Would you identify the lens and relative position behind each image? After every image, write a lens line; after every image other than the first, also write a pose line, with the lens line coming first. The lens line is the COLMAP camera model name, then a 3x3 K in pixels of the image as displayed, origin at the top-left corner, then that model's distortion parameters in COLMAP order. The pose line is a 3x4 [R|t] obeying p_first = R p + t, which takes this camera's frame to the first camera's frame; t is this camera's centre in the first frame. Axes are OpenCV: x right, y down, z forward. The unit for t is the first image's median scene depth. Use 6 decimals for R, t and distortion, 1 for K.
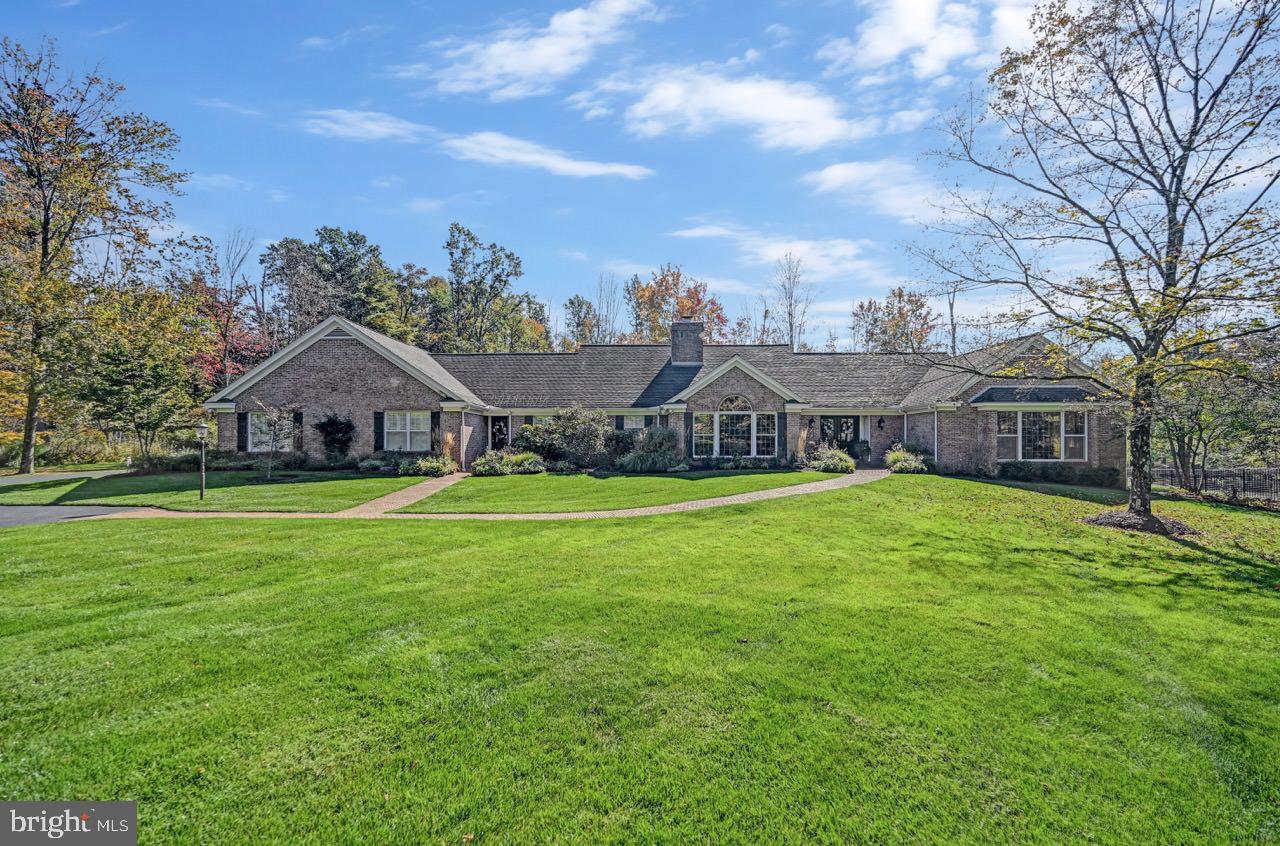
lens RADIAL K [[521.5, 0, 642.4], [0, 521.5, 427.6], [0, 0, 1]] dist [-0.006367, 0.001706]
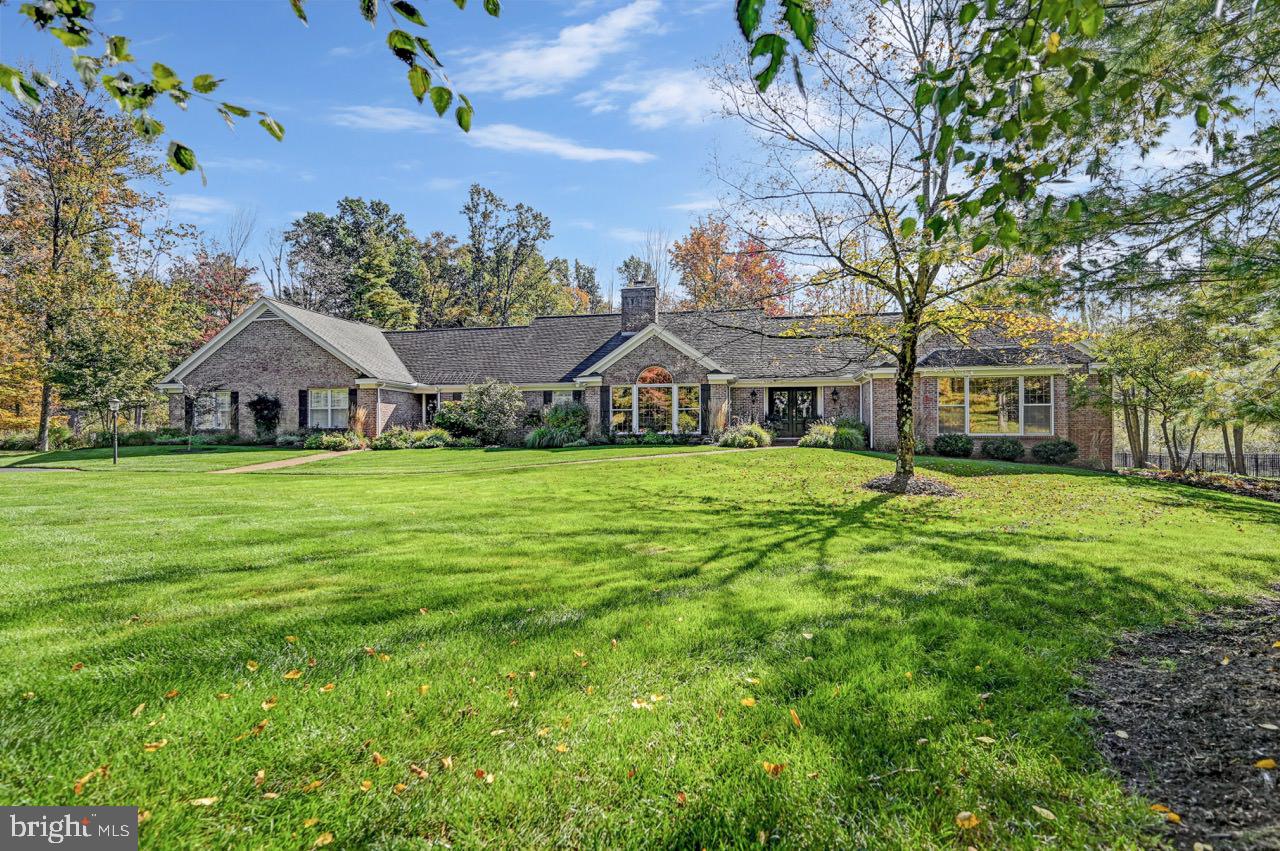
lens RADIAL K [[643.2, 0, 641.2], [0, 643.2, 420.1], [0, 0, 1]] dist [-0.011901, 0.000986]
pose [[0.985239, -0.007786, -0.171009, 0.343948], [0.008895, 0.999944, 0.005723, 0.026181], [0.170955, -0.007160, 0.985253, -0.124337]]
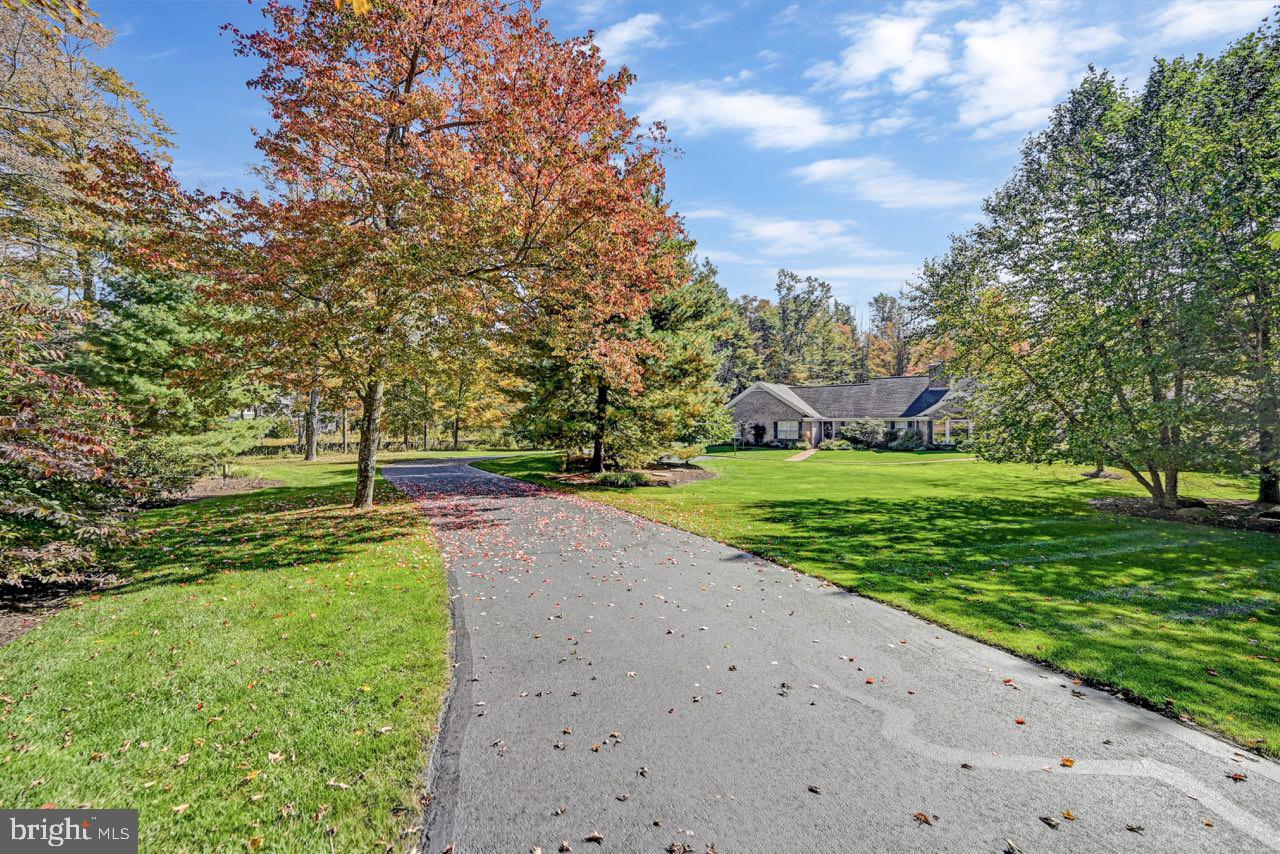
lens RADIAL K [[512.9, 0, 639.8], [0, 512.9, 426.1], [0, 0, 1]] dist [-0.000979, -0.000053]
pose [[0.838117, 0.000071, -0.545491, 0.219230], [0.021968, 0.999184, 0.033882, -0.095618], [0.545048, -0.040380, 0.837432, -1.169754]]
